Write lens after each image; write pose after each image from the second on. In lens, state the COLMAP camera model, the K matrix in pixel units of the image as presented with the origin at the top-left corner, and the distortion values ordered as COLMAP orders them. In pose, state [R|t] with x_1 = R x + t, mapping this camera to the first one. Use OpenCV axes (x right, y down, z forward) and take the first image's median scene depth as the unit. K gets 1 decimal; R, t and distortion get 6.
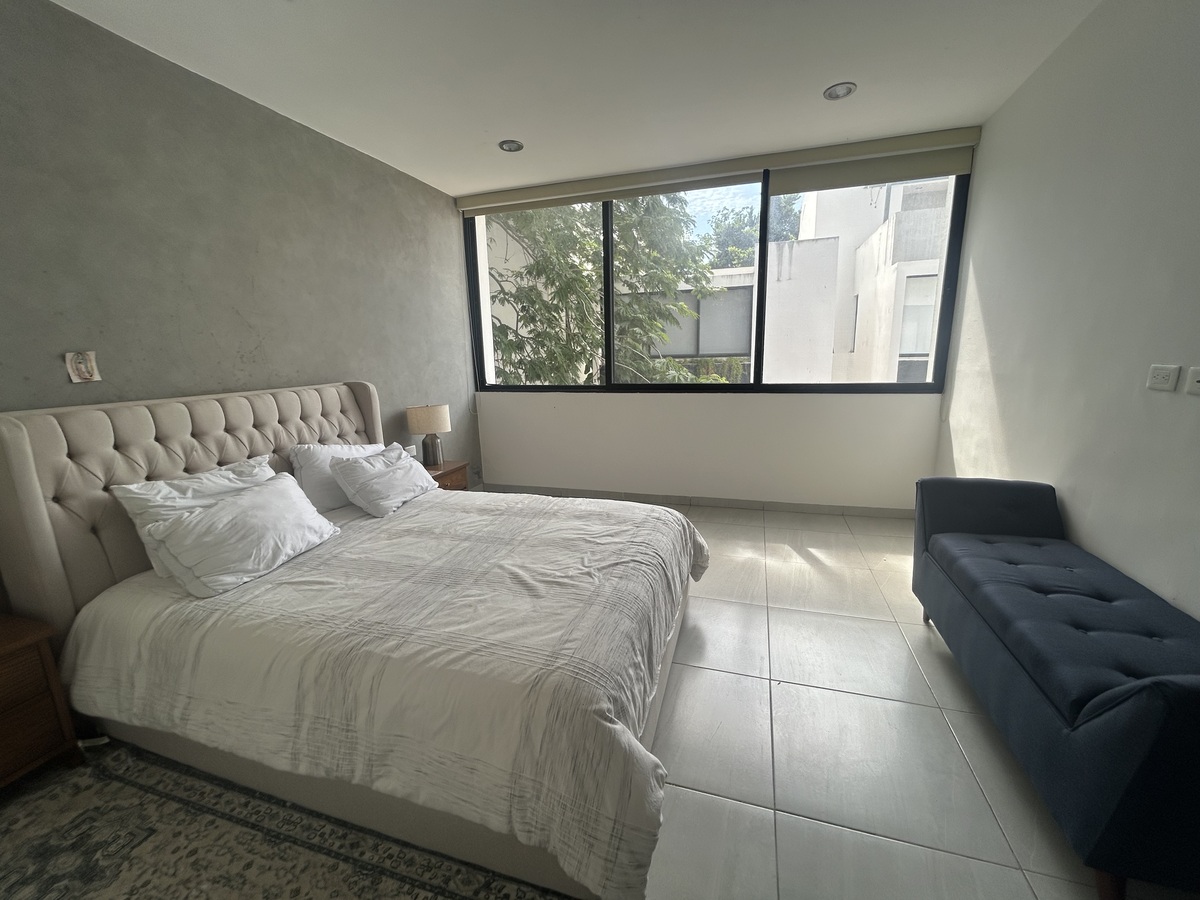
lens RADIAL K [[484.3, 0, 596.4], [0, 484.3, 445.7], [0, 0, 1]] dist [-0.004446, 0.001605]
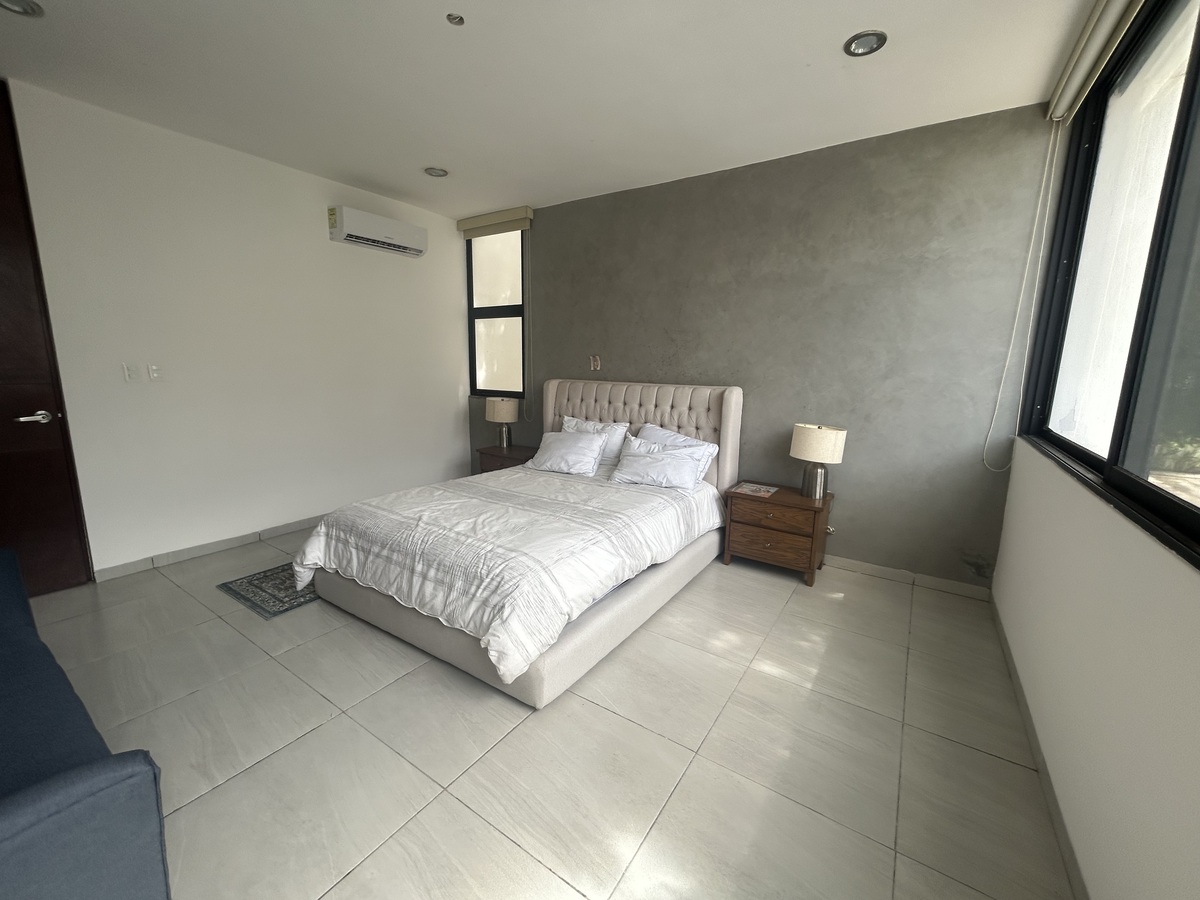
lens RADIAL K [[484.3, 0, 604.8], [0, 484.3, 448.1], [0, 0, 1]] dist [-0.004446, 0.001605]
pose [[-0.266747, 0.192194, -0.944409, 1.017873], [-0.196504, 0.948484, 0.248526, -0.339488], [0.943521, 0.251873, -0.215238, 1.560134]]
